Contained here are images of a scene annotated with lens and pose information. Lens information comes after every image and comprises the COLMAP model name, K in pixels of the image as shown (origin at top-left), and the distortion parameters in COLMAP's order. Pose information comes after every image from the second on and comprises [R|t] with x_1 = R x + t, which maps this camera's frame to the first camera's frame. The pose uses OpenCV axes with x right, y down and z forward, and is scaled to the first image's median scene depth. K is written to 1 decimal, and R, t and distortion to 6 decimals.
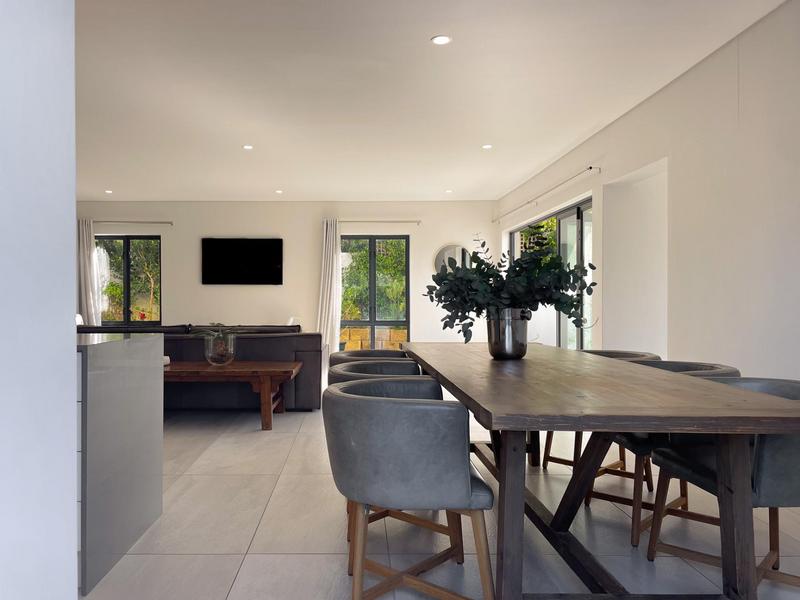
lens RADIAL K [[605.0, 0, 392.7], [0, 605.0, 300.1], [0, 0, 1]] dist [0.051494, -0.052336]
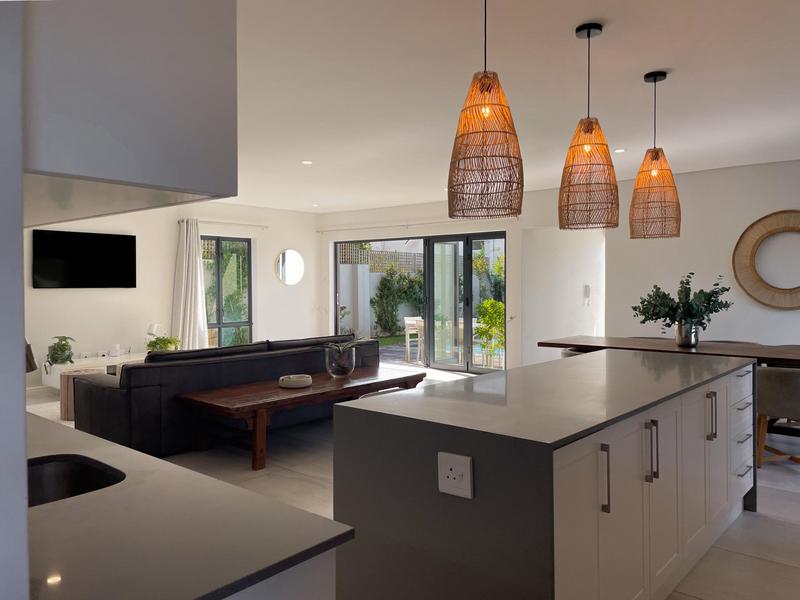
lens RADIAL K [[605.0, 0, 398.4], [0, 605.0, 296.7], [0, 0, 1]] dist [0.051494, -0.052336]
pose [[0.665969, -0.017744, 0.745768, -0.583625], [0.002439, 0.999764, 0.021608, -0.030838], [-0.745975, -0.012571, 0.665855, 0.131021]]
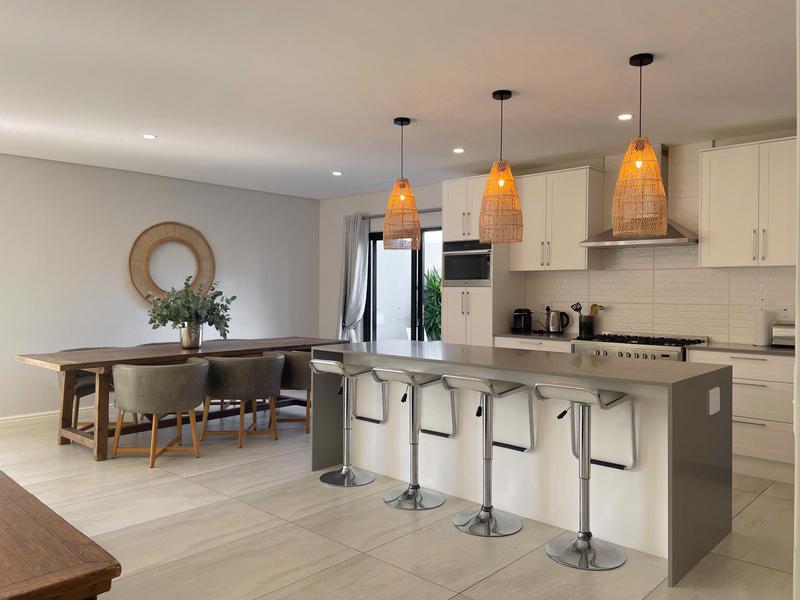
lens RADIAL K [[605.0, 0, 398.7], [0, 605.0, 298.6], [0, 0, 1]] dist [0.051494, -0.052336]
pose [[-0.722498, -0.011879, 0.691271, -0.517226], [-0.006977, 0.999927, 0.009891, -0.025761], [-0.691338, 0.002324, -0.722528, 0.595692]]
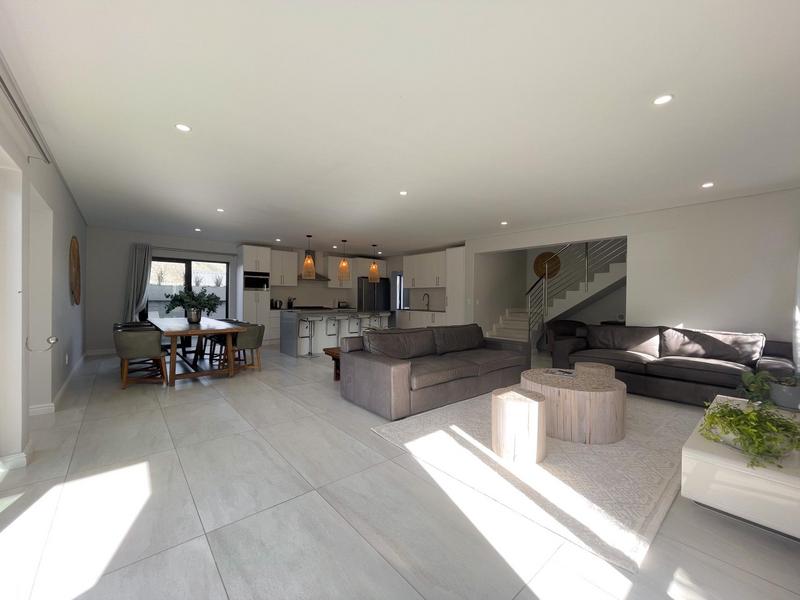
lens RADIAL K [[323.0, 0, 399.0], [0, 323.0, 302.3], [0, 0, 1]] dist [-0.004813, 0.000175]
pose [[-0.768471, 0.001676, -0.639882, 0.118270], [-0.010893, 0.999817, 0.015701, -0.019948], [0.639791, 0.019036, -0.768313, 0.960843]]
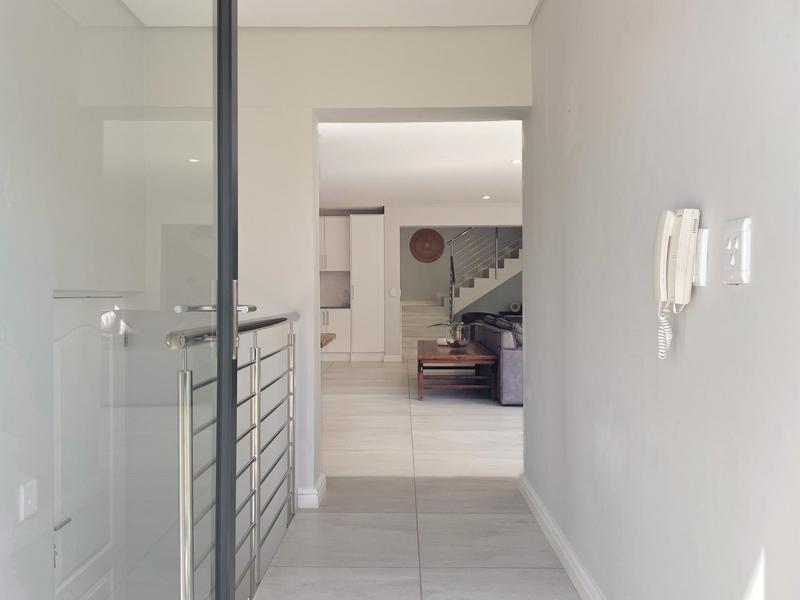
lens RADIAL K [[605.0, 0, 401.2], [0, 605.0, 301.7], [0, 0, 1]] dist [0.051494, -0.052336]
pose [[-0.016935, 0.009799, -0.999809, 0.545650], [0.001553, 0.999951, 0.009775, -0.004275], [0.999855, -0.001387, -0.016949, 0.500418]]
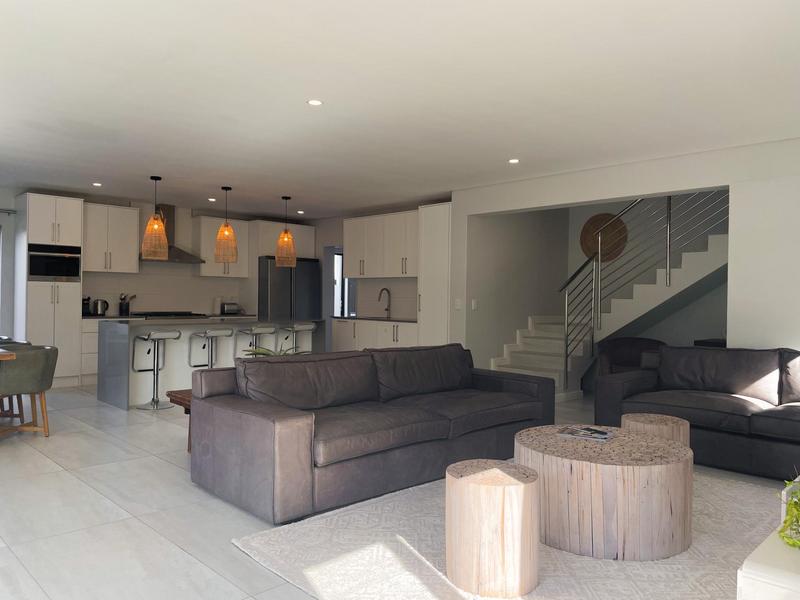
lens RADIAL K [[605.0, 0, 395.0], [0, 605.0, 298.3], [0, 0, 1]] dist [0.051494, -0.052336]
pose [[-0.729668, -0.006501, -0.683771, 0.094606], [-0.014068, 0.999886, 0.005505, -0.020855], [0.683657, 0.013636, -0.729676, 0.993575]]
